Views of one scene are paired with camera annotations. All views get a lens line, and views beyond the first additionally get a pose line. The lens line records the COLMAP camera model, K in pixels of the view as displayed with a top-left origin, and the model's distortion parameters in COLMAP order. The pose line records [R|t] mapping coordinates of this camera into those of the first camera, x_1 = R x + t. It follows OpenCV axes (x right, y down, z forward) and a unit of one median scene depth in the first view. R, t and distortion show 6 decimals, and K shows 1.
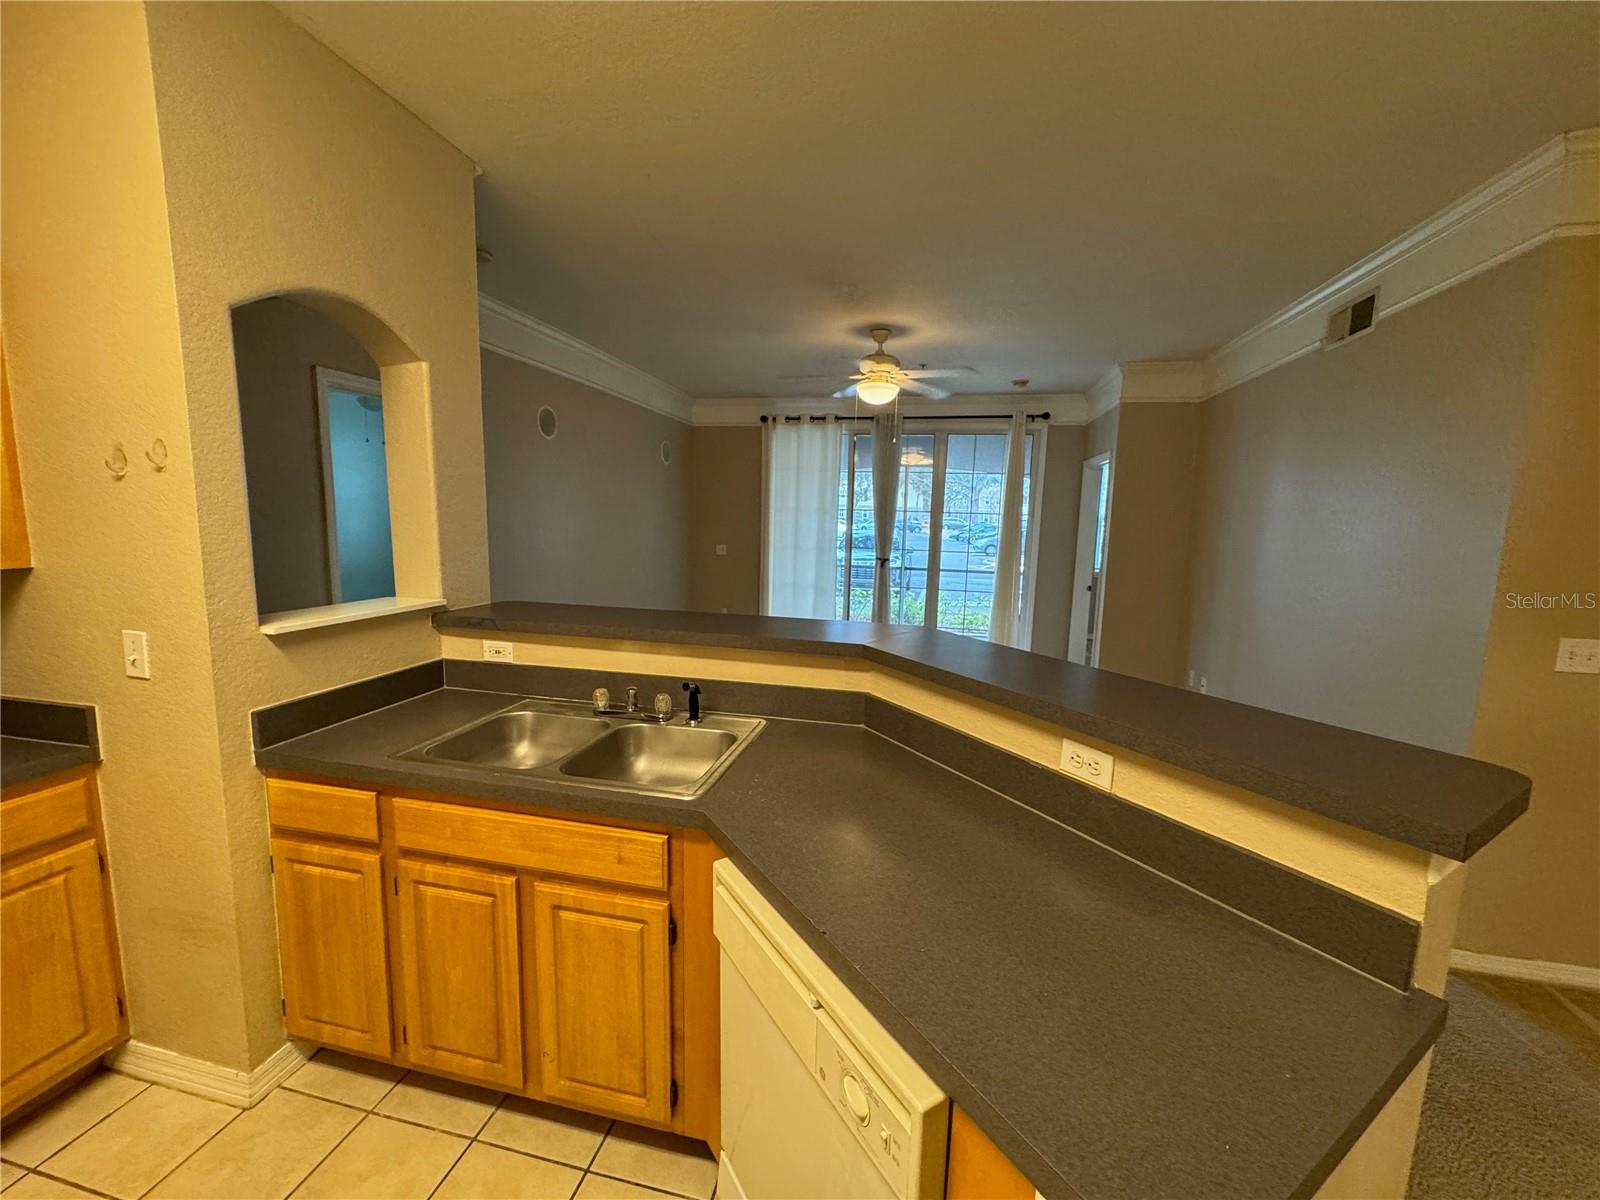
lens RADIAL K [[639.7, 0, 801.5], [0, 639.7, 598.4], [0, 0, 1]] dist [-0.001816, 0.000340]
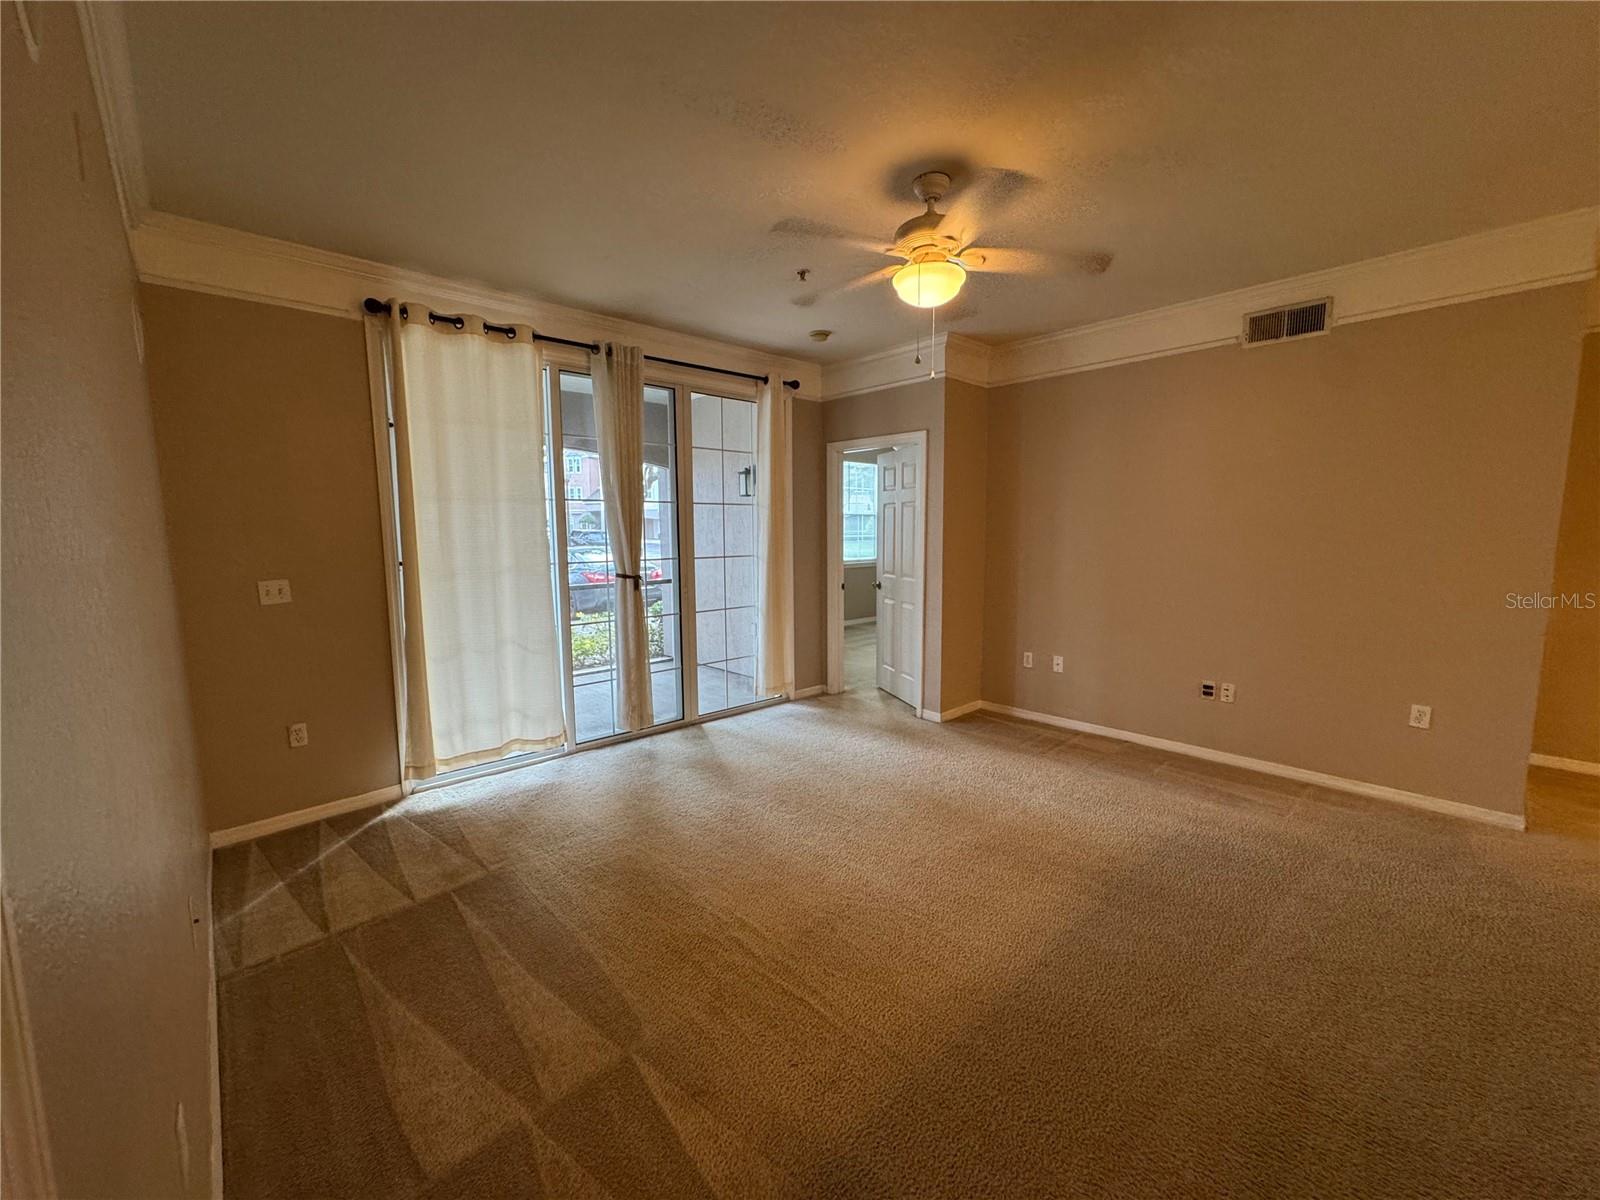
lens RADIAL K [[639.7, 0, 804.9], [0, 639.7, 602.1], [0, 0, 1]] dist [-0.001816, 0.000340]
pose [[0.570584, -0.127558, 0.811272, -1.144974], [0.126894, 0.989694, 0.066364, -0.221296], [-0.811376, 0.065080, 0.580890, 1.916323]]
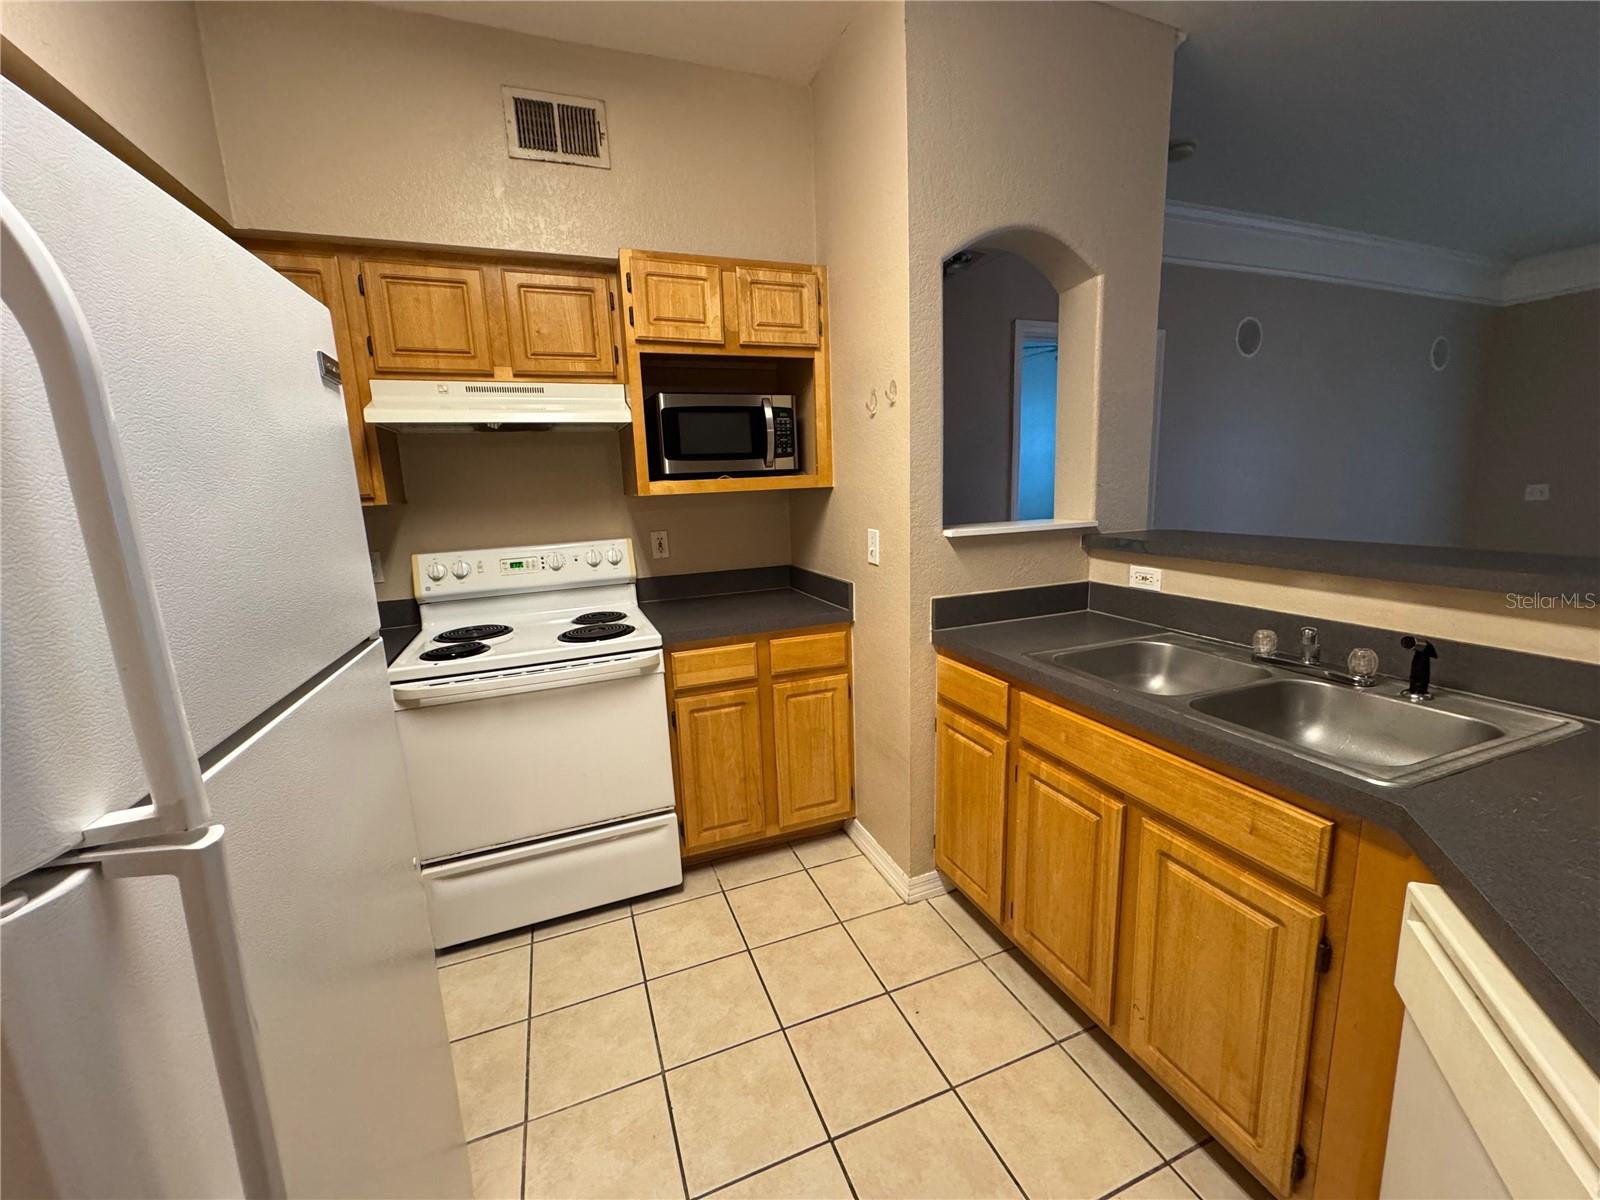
lens RADIAL K [[639.7, 0, 800.9], [0, 639.7, 597.7], [0, 0, 1]] dist [-0.001816, 0.000340]
pose [[0.555688, 0.105303, -0.824695, 0.018637], [-0.060242, 0.994439, 0.086386, 0.079554], [0.829206, 0.001678, 0.558941, 0.091742]]
